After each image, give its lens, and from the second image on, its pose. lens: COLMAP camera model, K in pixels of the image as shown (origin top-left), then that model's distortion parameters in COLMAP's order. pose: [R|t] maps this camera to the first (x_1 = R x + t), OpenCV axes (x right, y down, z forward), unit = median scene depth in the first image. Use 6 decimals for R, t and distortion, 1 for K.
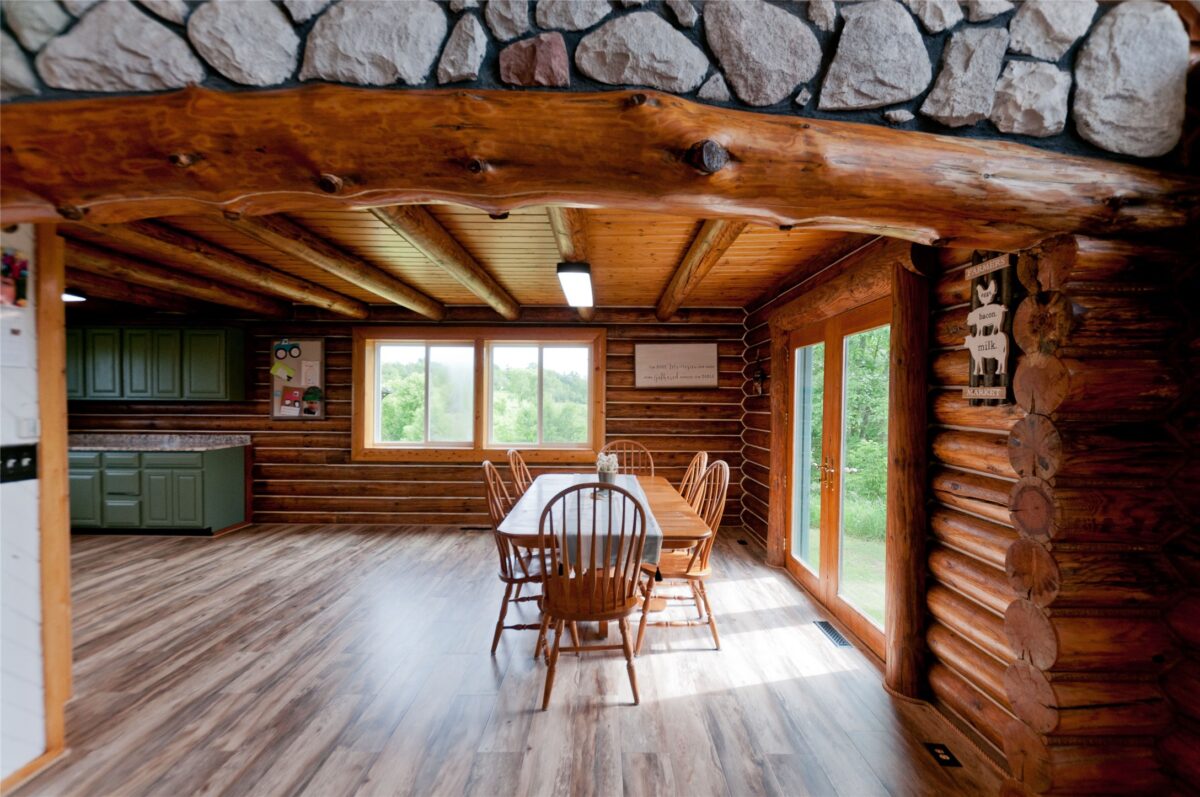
lens RADIAL K [[519.1, 0, 609.5], [0, 519.1, 407.1], [0, 0, 1]] dist [-0.002979, -0.000864]
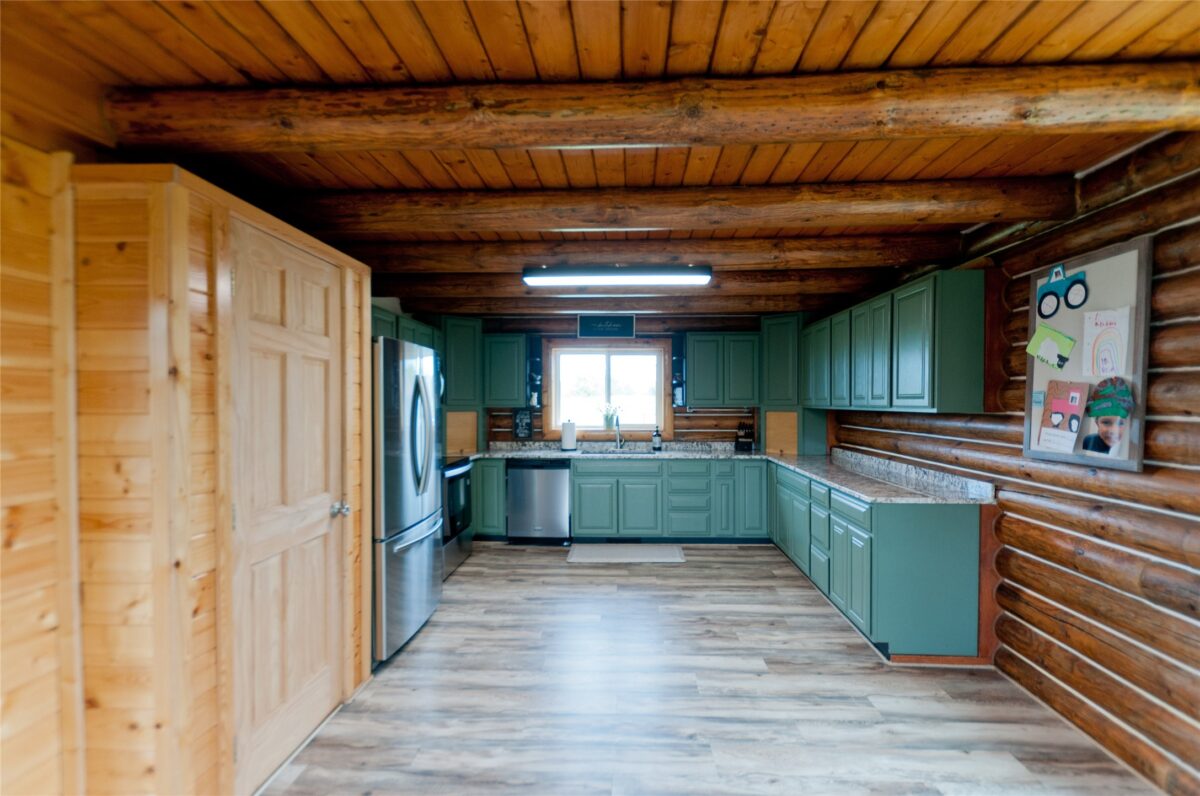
lens RADIAL K [[519.1, 0, 603.6], [0, 519.1, 408.3], [0, 0, 1]] dist [-0.002979, -0.000864]
pose [[-0.060247, 0.004392, -0.998174, -0.183802], [-0.015199, 0.999870, 0.005317, -0.014509], [0.998068, 0.015491, -0.060172, 0.661734]]
